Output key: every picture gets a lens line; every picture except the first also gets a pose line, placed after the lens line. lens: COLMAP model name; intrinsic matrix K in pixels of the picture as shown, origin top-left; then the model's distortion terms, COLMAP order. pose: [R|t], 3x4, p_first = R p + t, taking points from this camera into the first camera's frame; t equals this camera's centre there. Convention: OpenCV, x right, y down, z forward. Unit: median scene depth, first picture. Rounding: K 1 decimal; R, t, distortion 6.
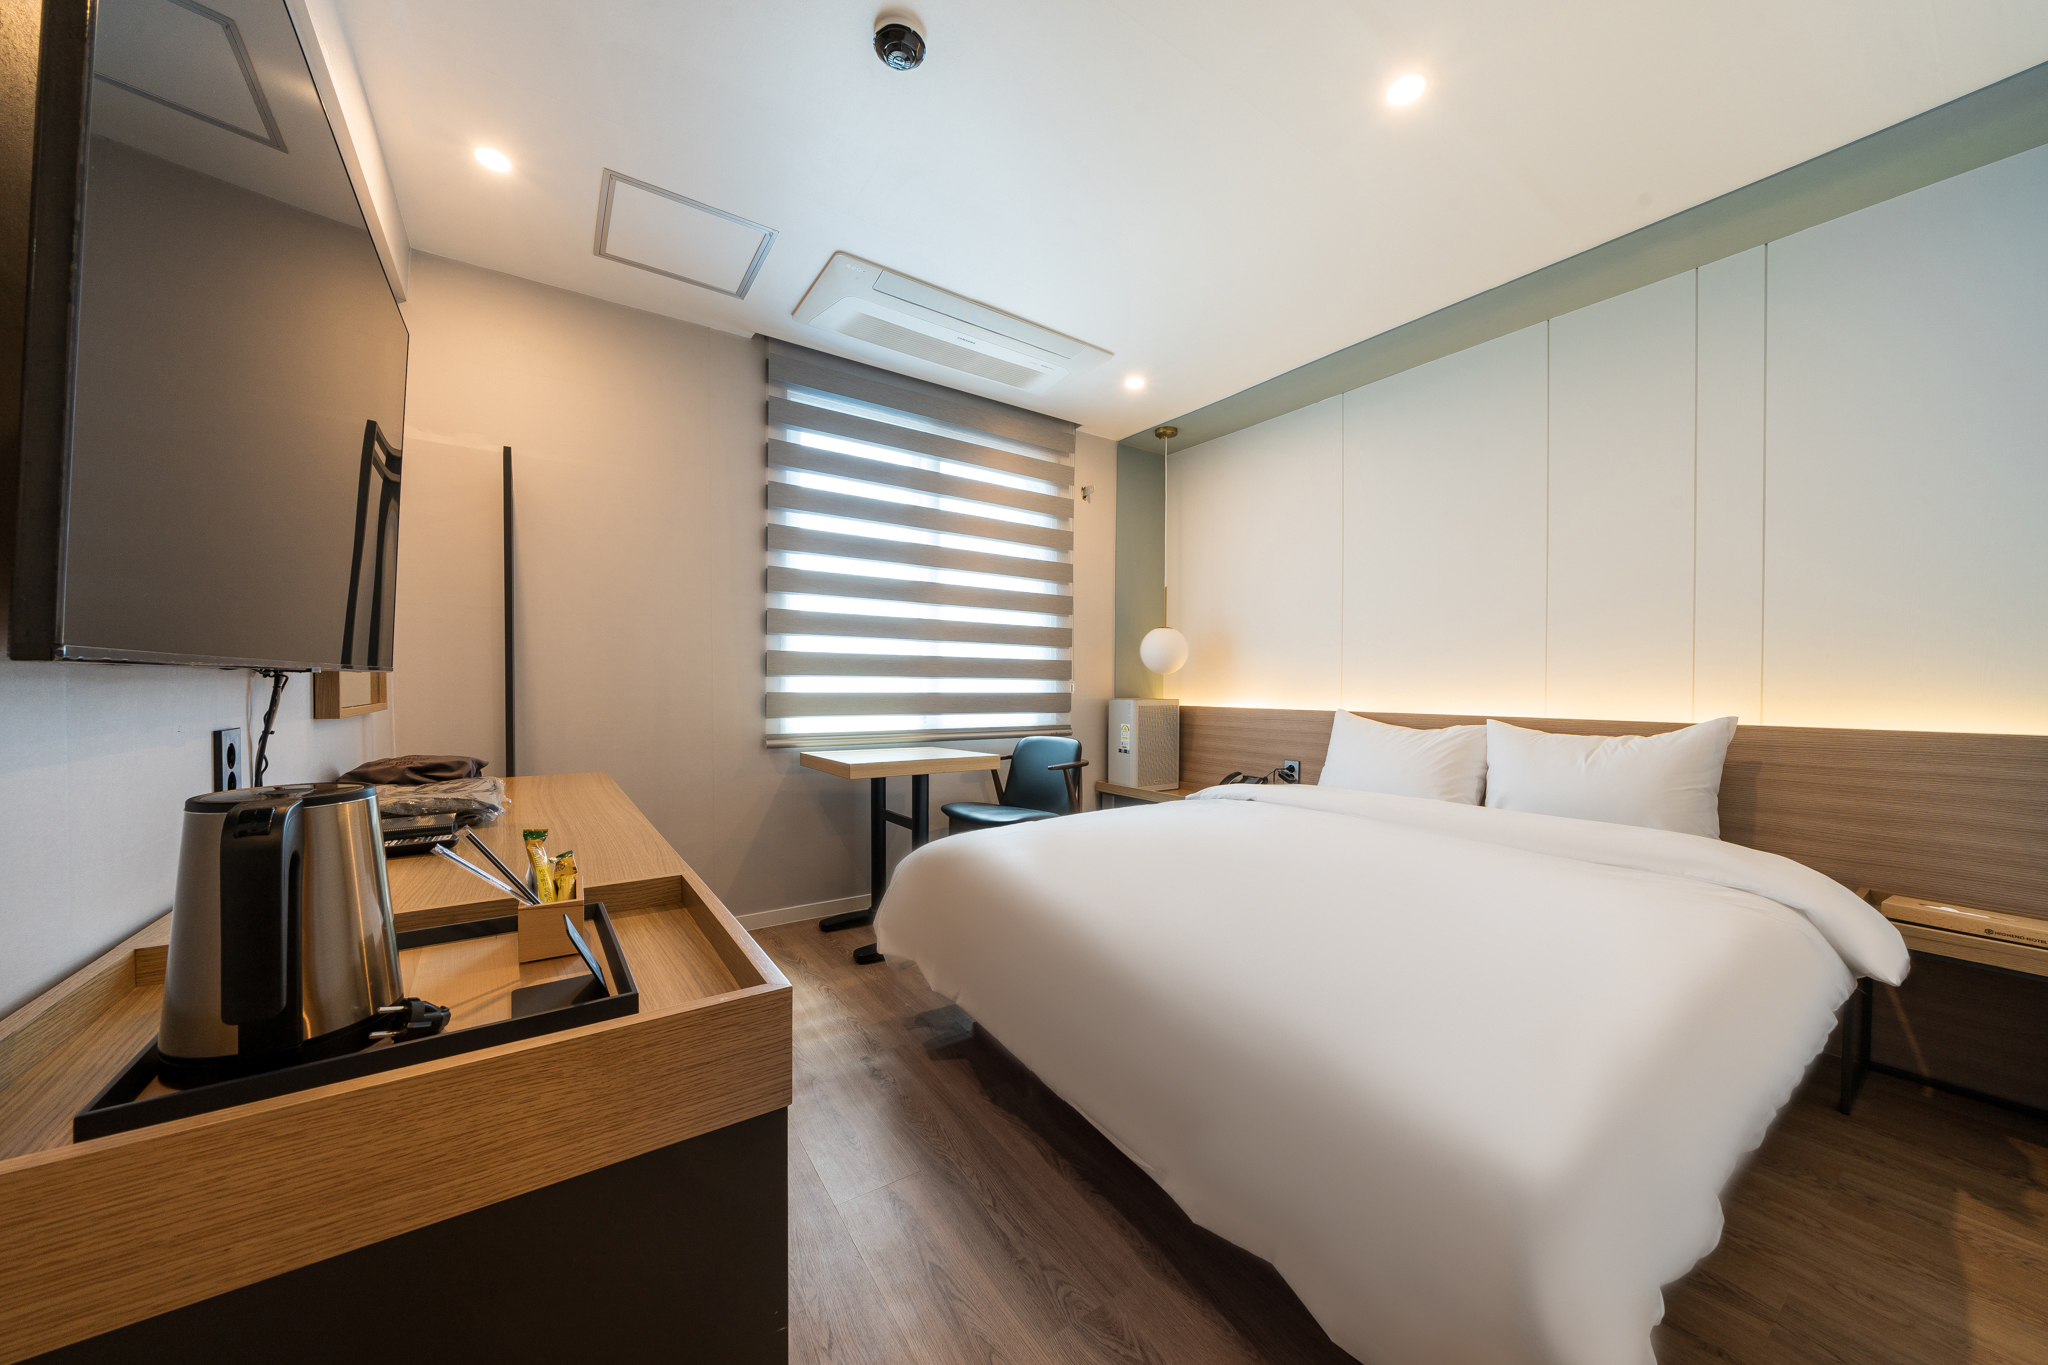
lens RADIAL K [[706.6, 0, 1024.5], [0, 706.6, 683.5], [0, 0, 1]] dist [-0.001292, 0.000102]
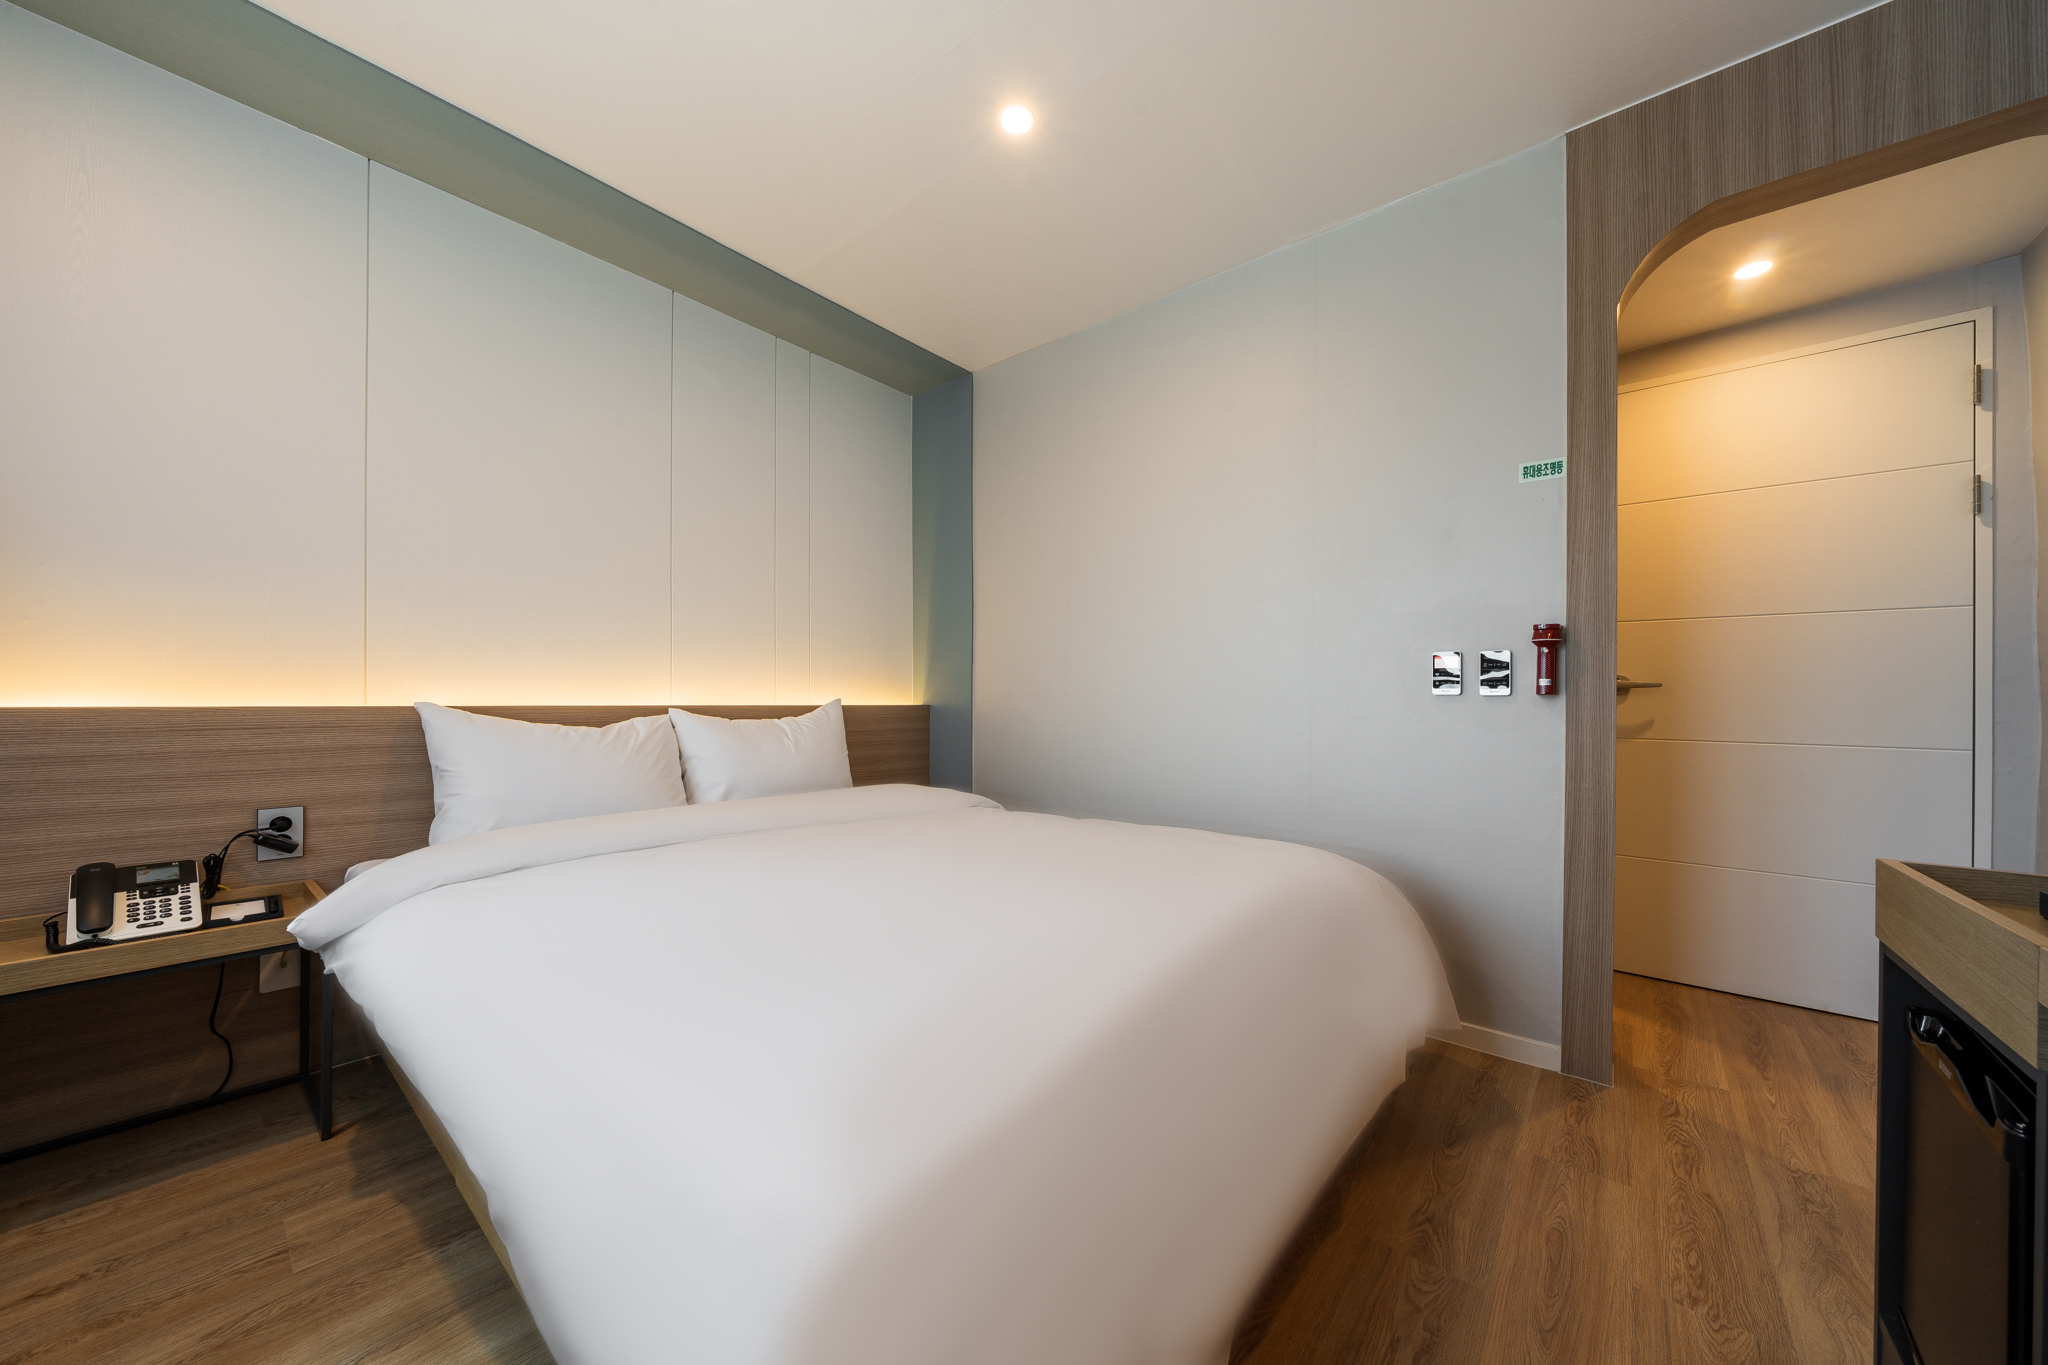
lens RADIAL K [[706.6, 0, 1028.5], [0, 706.6, 691.8], [0, 0, 1]] dist [-0.001292, 0.000102]
pose [[-0.280948, -0.011472, 0.959654, -0.303412], [-0.026739, 0.999634, 0.004121, 0.012369], [-0.959350, -0.024502, -0.281152, 0.757903]]
